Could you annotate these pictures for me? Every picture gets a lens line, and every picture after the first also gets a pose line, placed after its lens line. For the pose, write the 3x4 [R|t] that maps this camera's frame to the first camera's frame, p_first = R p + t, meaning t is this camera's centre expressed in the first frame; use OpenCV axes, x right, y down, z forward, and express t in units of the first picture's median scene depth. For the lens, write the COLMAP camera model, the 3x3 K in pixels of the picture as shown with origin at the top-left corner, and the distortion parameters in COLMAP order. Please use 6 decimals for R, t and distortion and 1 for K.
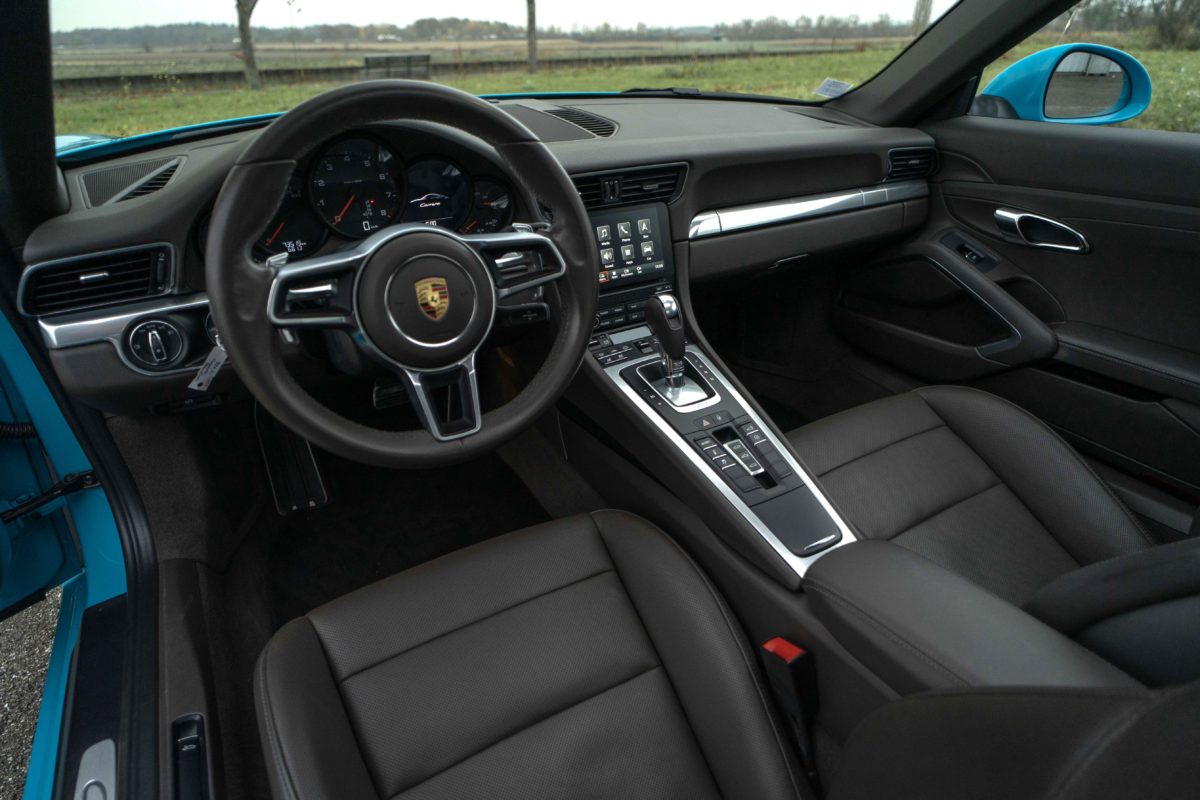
lens RADIAL K [[691.8, 0, 600.0], [0, 691.8, 400.0], [0, 0, 1]] dist [-0.003541, -0.001020]
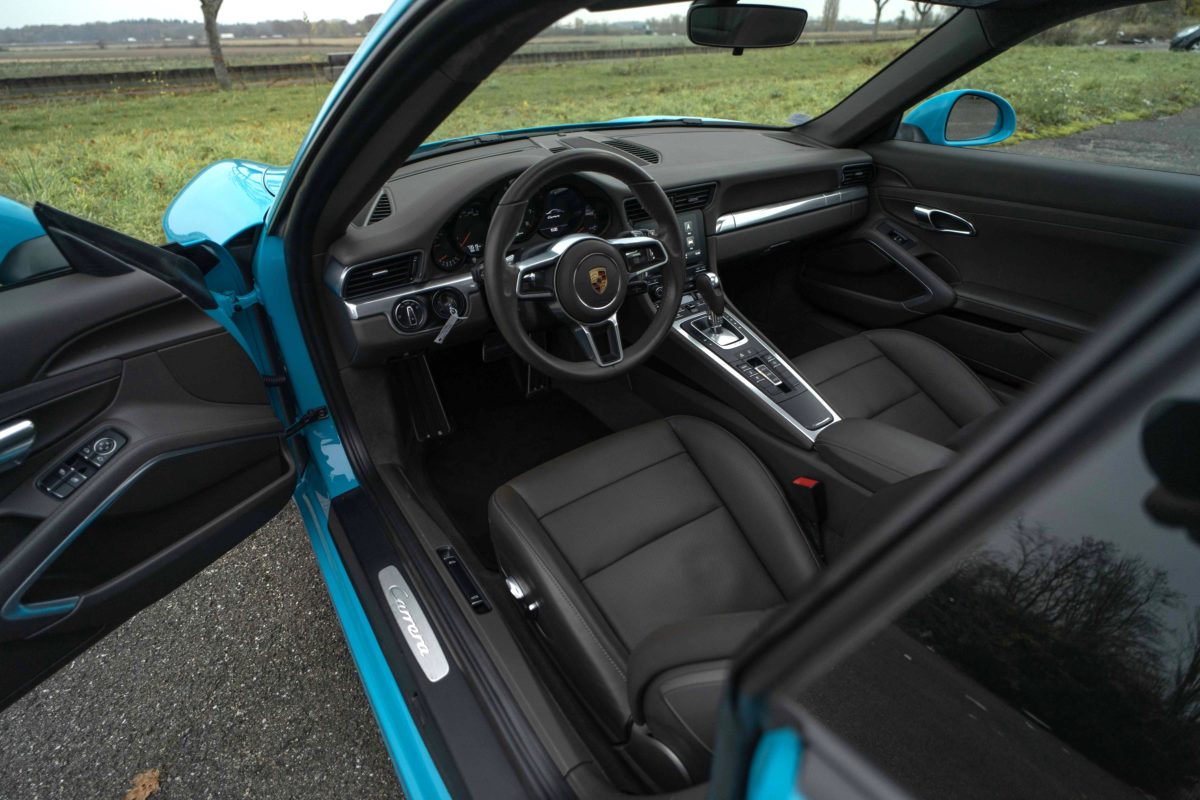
lens RADIAL K [[623.1, 0, 600.0], [0, 623.1, 400.0], [0, 0, 1]] dist [-0.002391, -0.001049]
pose [[0.996473, -0.045308, 0.070631, -0.247670], [0.041559, 0.997693, 0.053679, 0.041955], [-0.072900, -0.050554, 0.996057, -0.348646]]
